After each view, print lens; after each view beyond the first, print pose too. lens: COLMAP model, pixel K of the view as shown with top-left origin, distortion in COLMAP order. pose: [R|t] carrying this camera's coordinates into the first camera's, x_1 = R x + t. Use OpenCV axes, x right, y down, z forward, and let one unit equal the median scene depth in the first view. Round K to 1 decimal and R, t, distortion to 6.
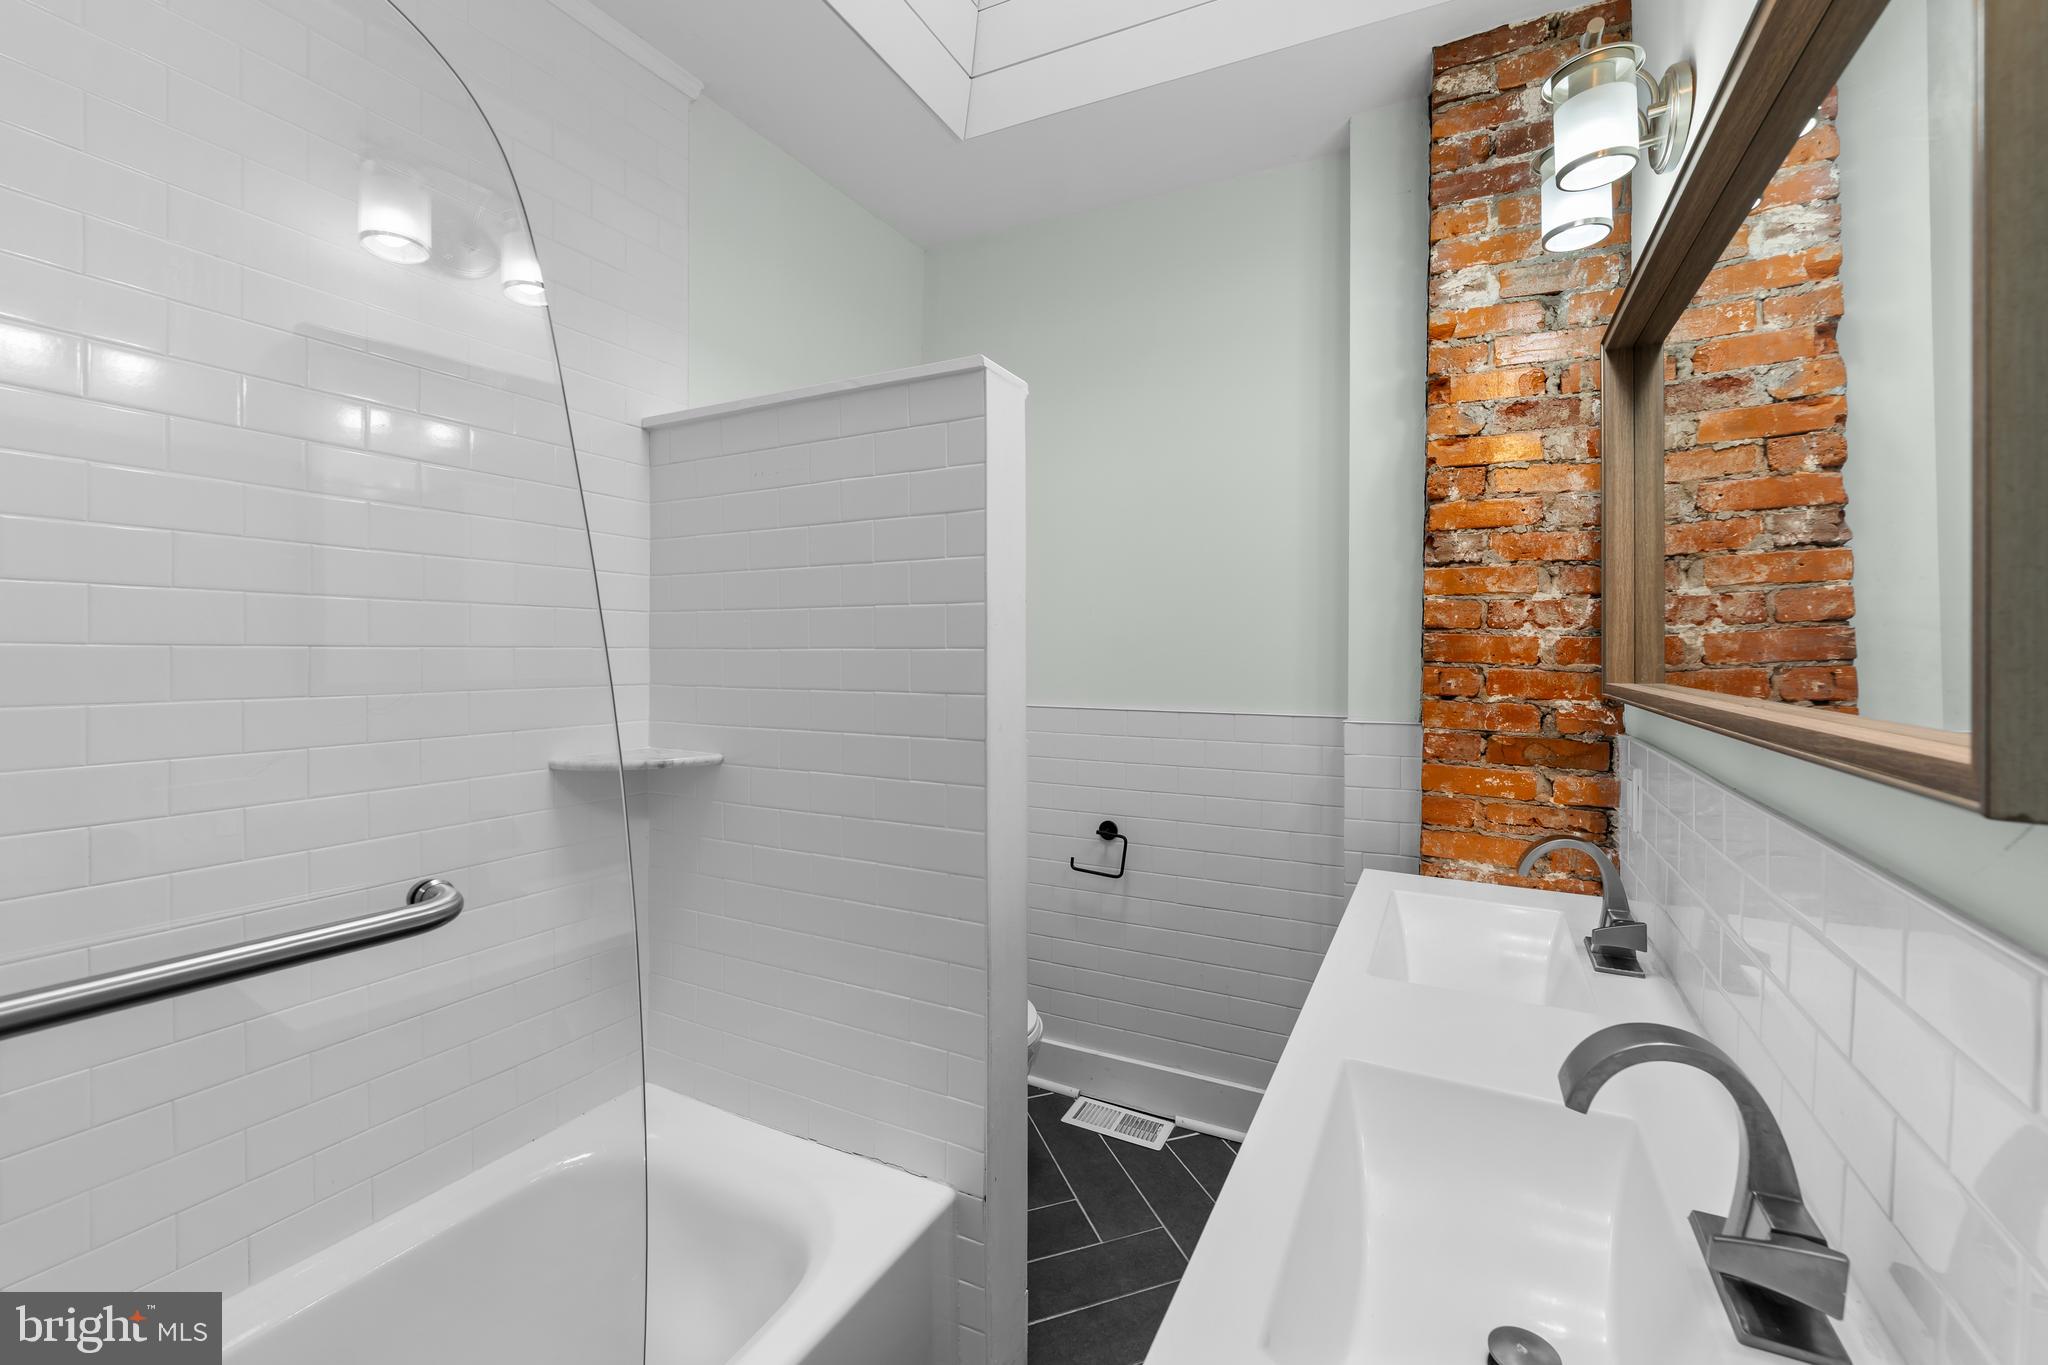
lens RADIAL K [[841.4, 0, 1023.2], [0, 841.4, 648.5], [0, 0, 1]] dist [0.001696, -0.003849]
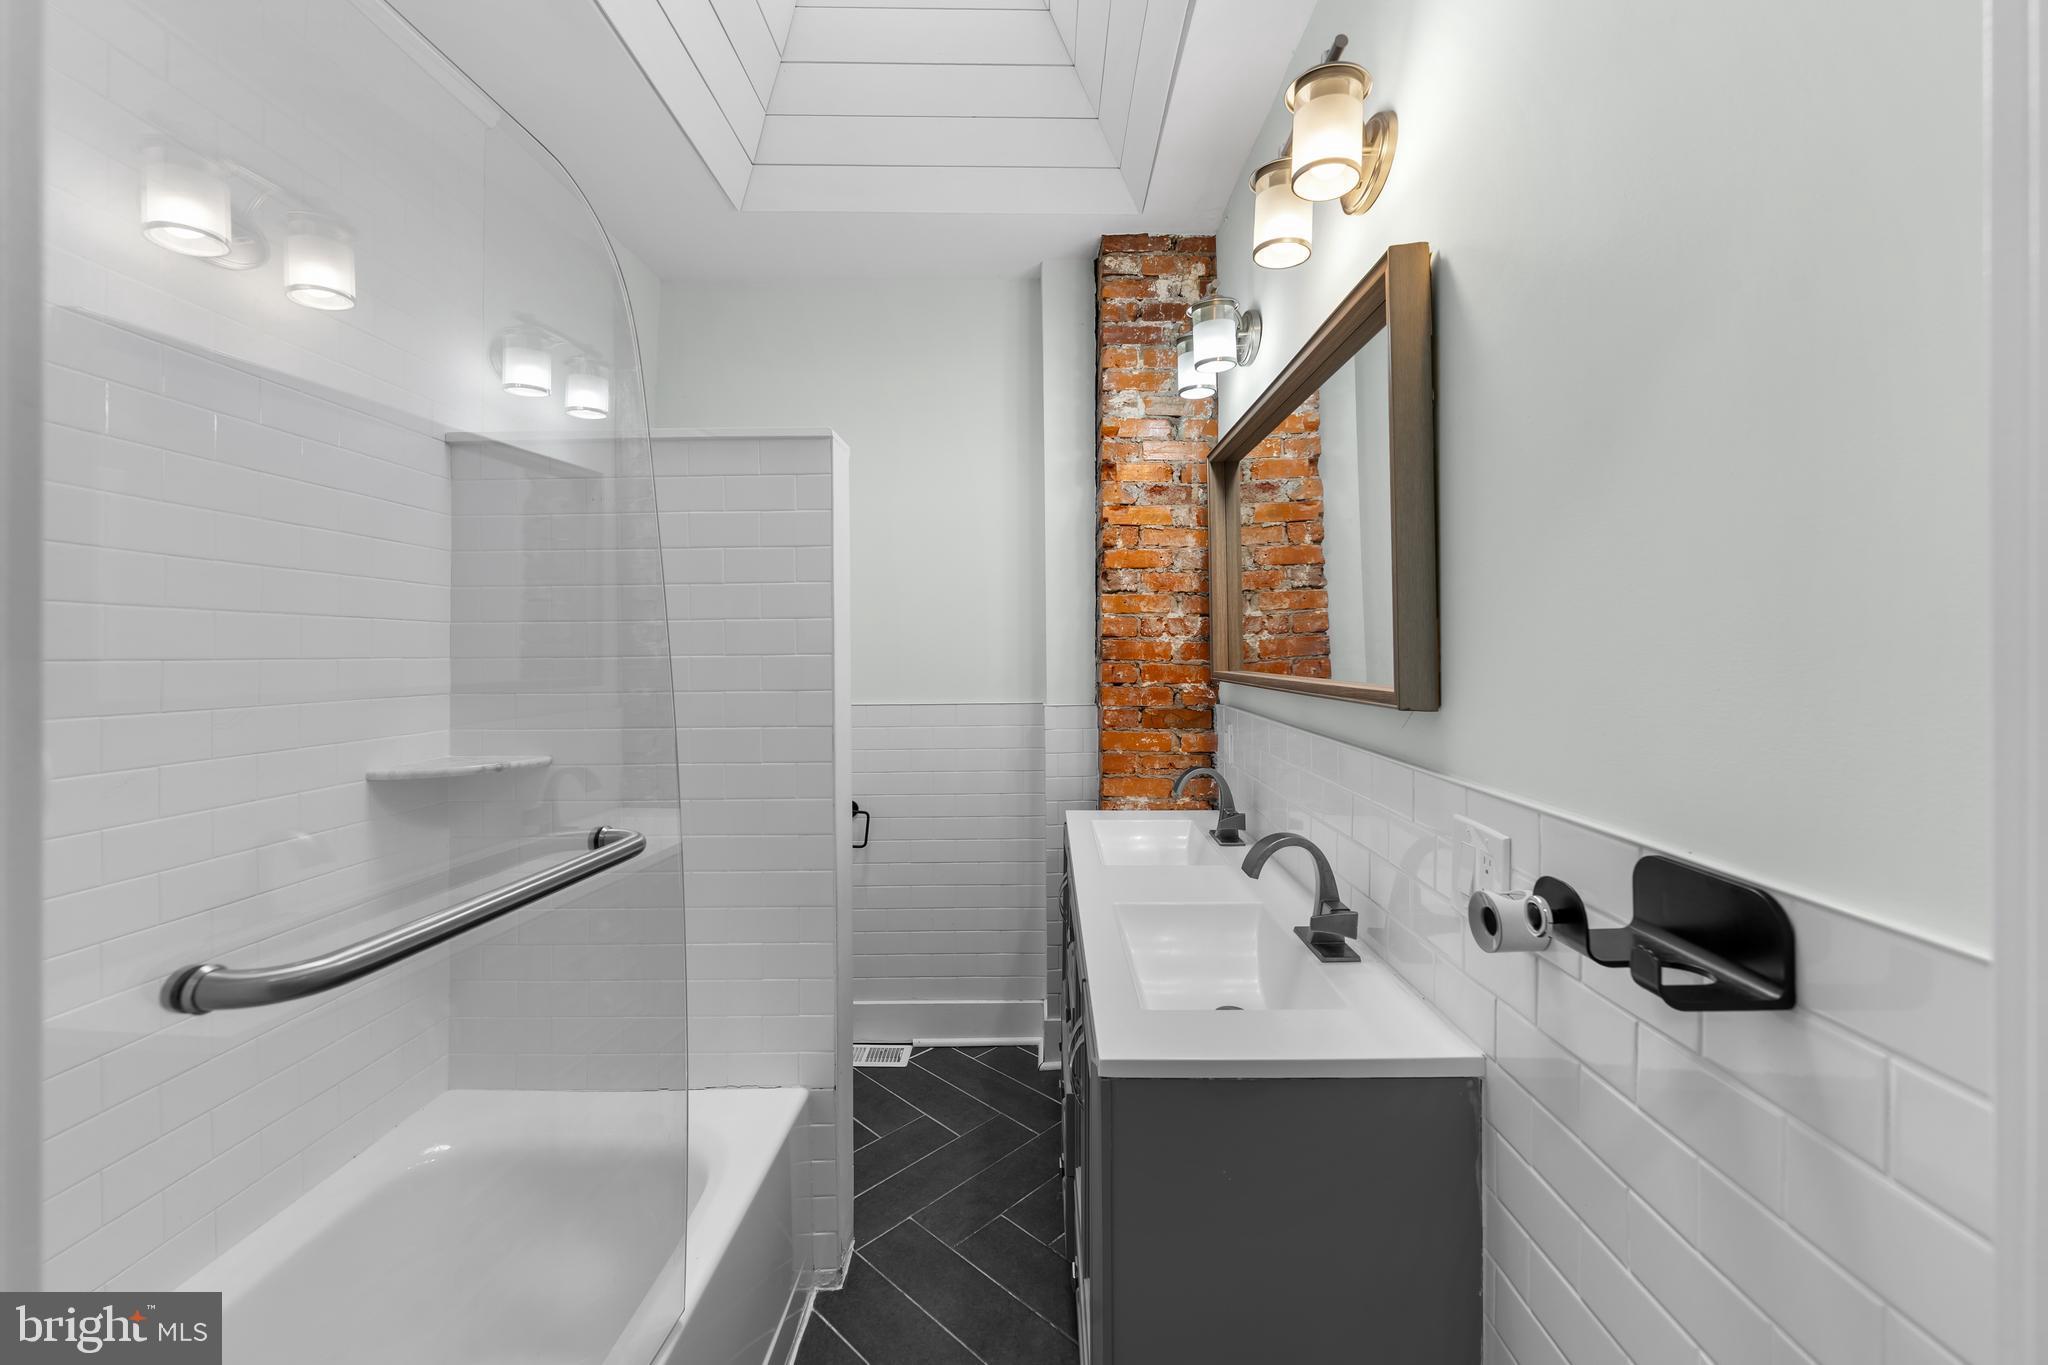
lens RADIAL K [[855.5, 0, 1020.2], [0, 855.5, 629.0], [0, 0, 1]] dist [0.002923, -0.003898]
pose [[0.894694, 0.001085, 0.446678, -0.312130], [0.010835, 0.999650, -0.024132, -0.003252], [-0.446548, 0.026431, 0.894369, -0.248447]]
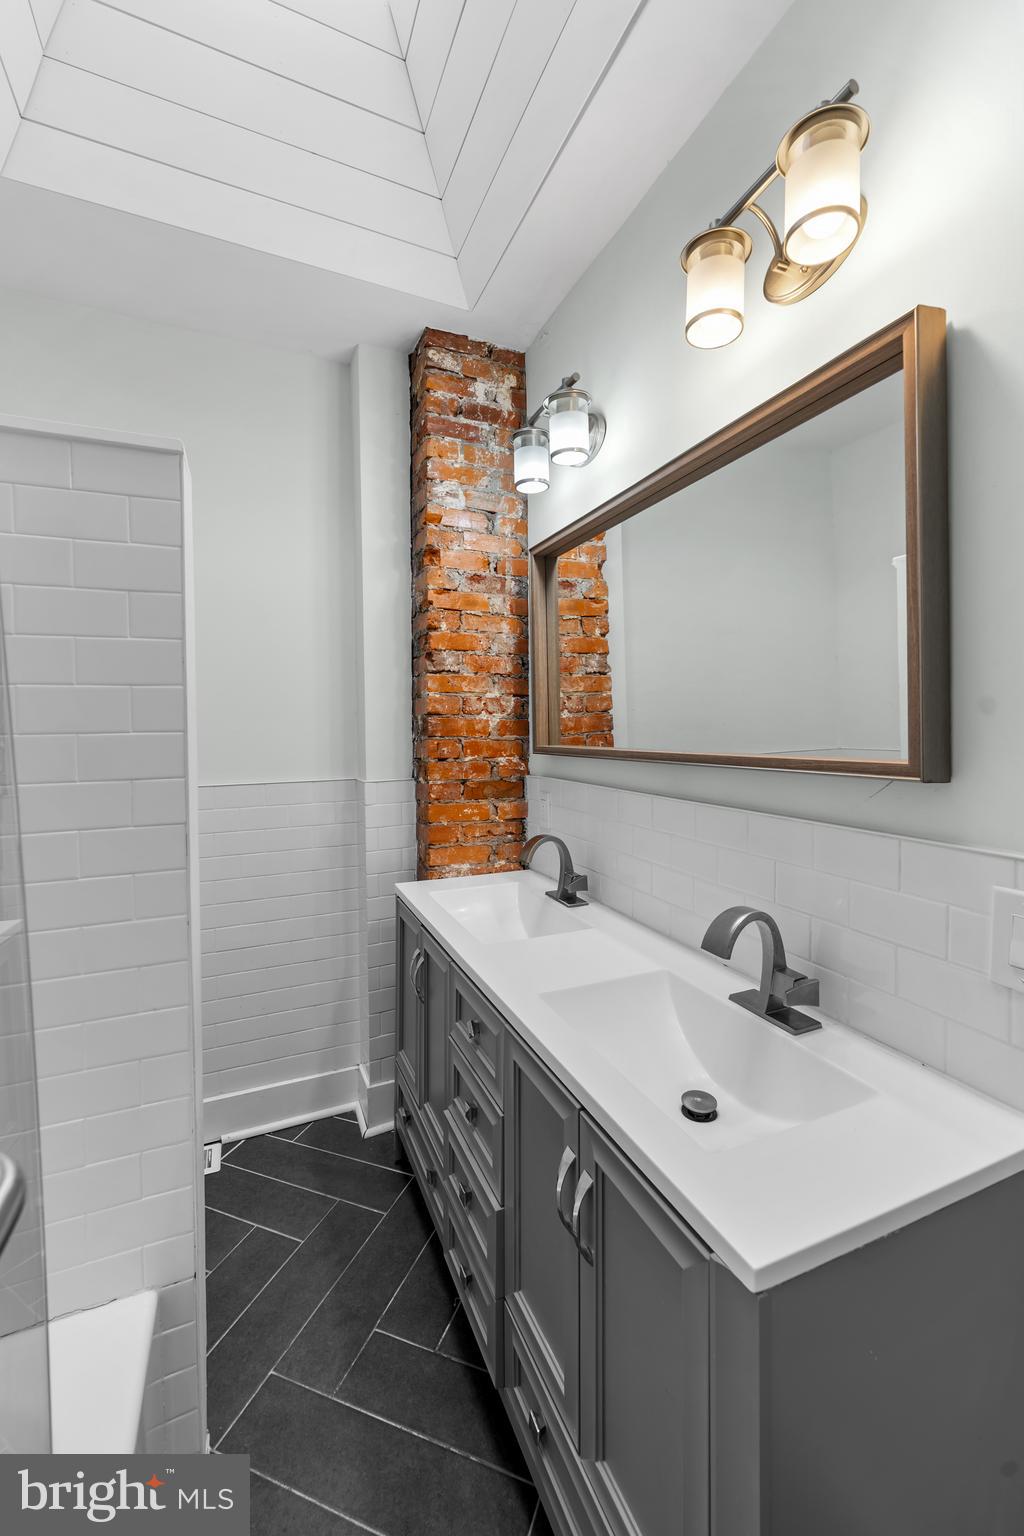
lens RADIAL K [[641.6, 0, 508.4], [0, 641.6, 727.1], [0, 0, 1]] dist [0.002923, -0.003898]
pose [[0.632553, -0.011016, 0.774439, -0.331286], [0.015071, 0.999885, 0.001912, -0.001247], [-0.774371, 0.010462, 0.632646, 0.178610]]
